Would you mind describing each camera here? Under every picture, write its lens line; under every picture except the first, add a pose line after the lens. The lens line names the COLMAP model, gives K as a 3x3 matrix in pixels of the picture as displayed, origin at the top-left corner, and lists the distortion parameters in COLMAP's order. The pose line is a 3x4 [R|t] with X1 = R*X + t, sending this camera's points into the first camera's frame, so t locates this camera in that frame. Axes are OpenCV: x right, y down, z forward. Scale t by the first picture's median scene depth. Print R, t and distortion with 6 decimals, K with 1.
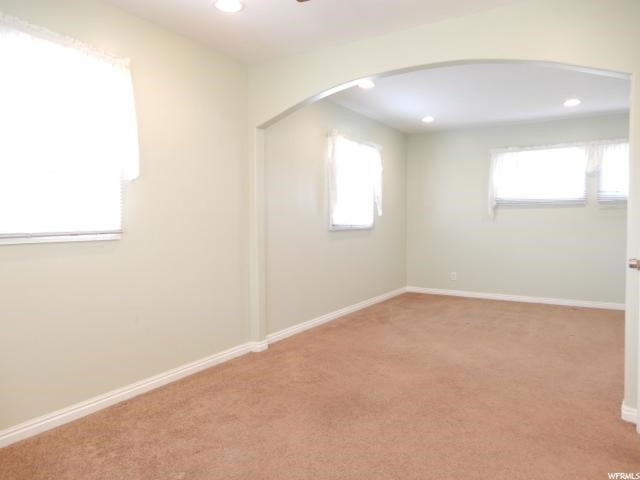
lens RADIAL K [[458.8, 0, 322.9], [0, 458.8, 237.9], [0, 0, 1]] dist [0.014264, -0.004478]
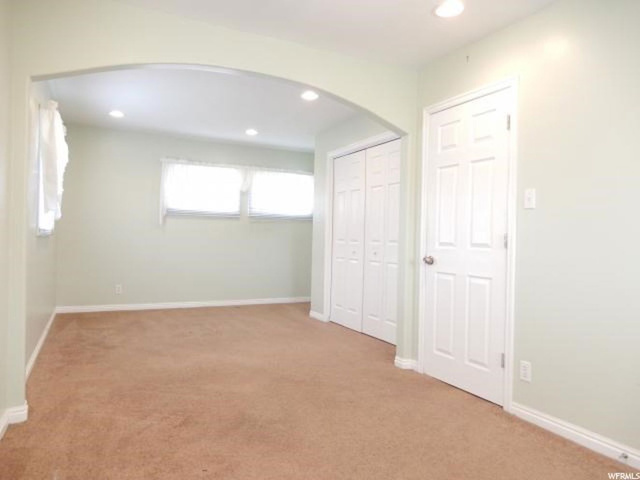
lens RADIAL K [[458.8, 0, 323.2], [0, 458.8, 240.2], [0, 0, 1]] dist [0.014264, -0.004478]
pose [[0.532028, 0.009434, 0.846674, -0.312816], [0.006388, 0.999865, -0.015155, 0.003061], [-0.846702, 0.013471, 0.531896, 0.190609]]
